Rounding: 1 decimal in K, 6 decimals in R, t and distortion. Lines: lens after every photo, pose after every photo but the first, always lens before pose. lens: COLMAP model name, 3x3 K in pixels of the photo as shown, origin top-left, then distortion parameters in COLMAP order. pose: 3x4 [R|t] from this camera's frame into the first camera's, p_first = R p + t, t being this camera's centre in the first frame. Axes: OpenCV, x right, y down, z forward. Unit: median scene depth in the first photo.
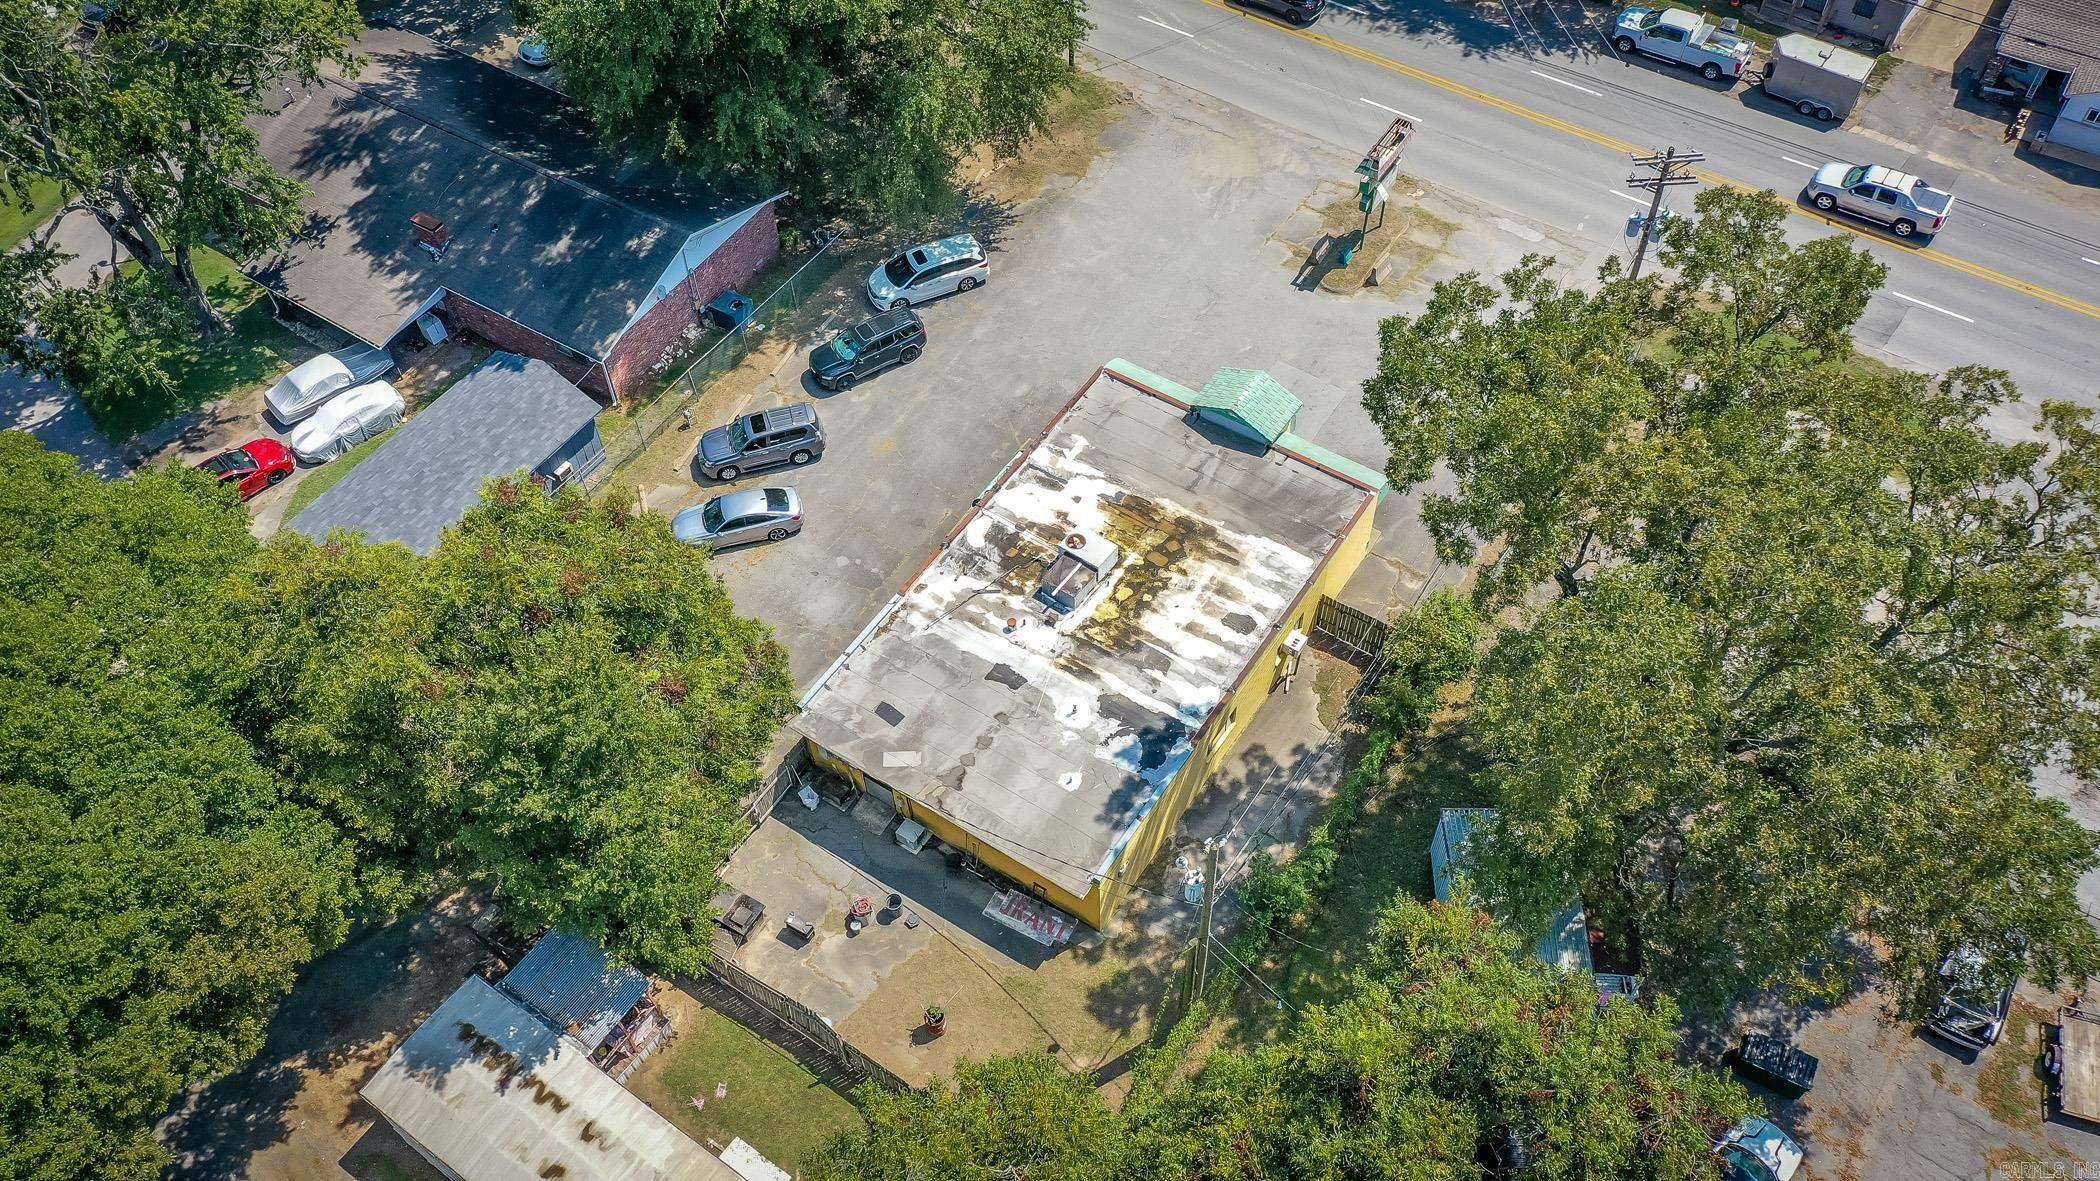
lens RADIAL K [[1667.6, 0, 1056.3], [0, 1667.6, 588.9], [0, 0, 1]] dist [0.021264, 0.006198]
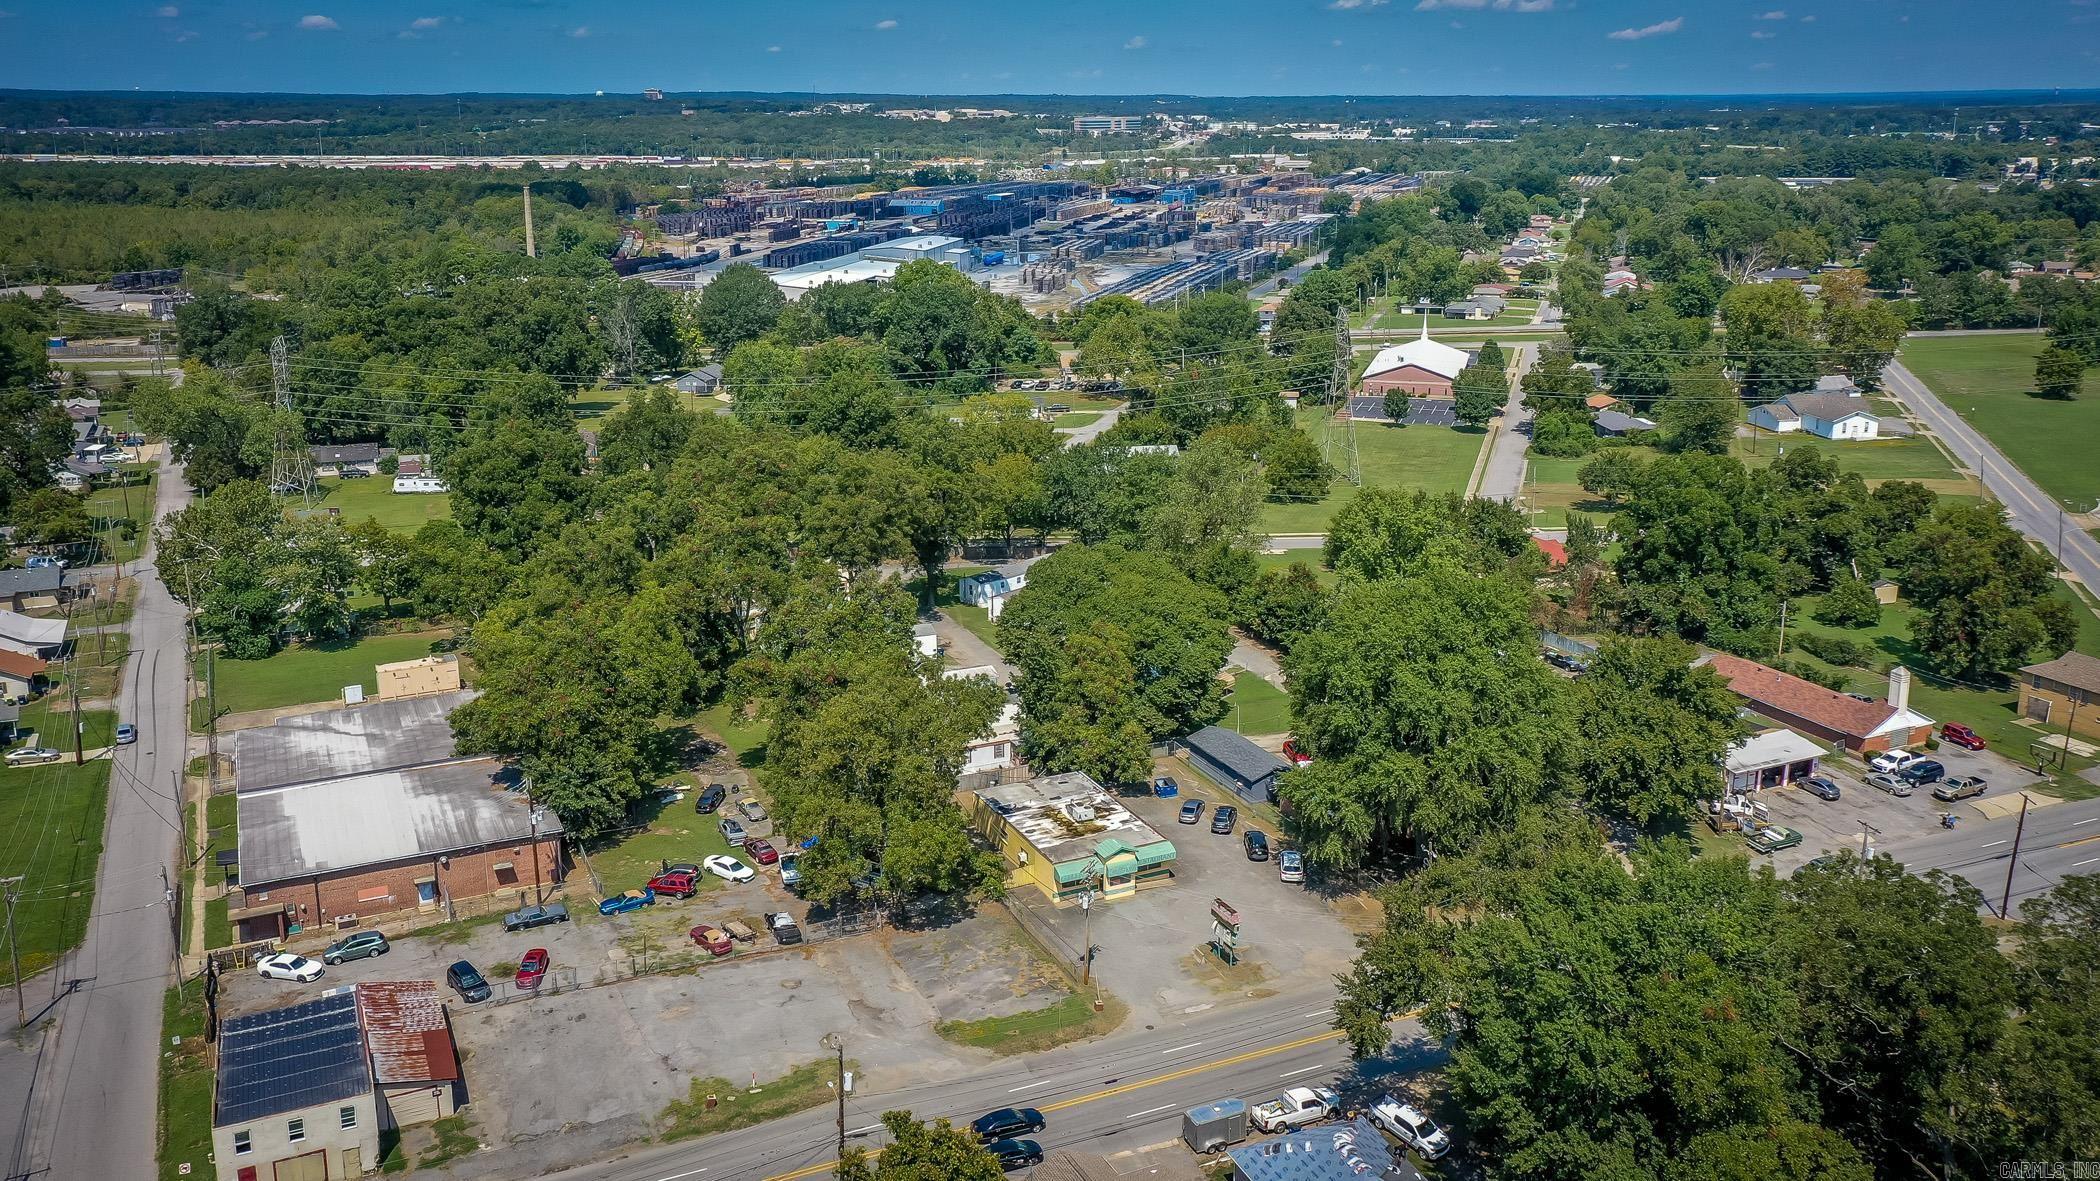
lens RADIAL K [[1689.7, 0, 1066.1], [0, 1689.7, 548.2], [0, 0, 1]] dist [0.022109, 0.000375]
pose [[-0.509617, 0.241180, -0.825907, 2.217265], [-0.674215, 0.484414, 0.557474, -1.756965], [0.534533, 0.840937, -0.084258, 0.854541]]
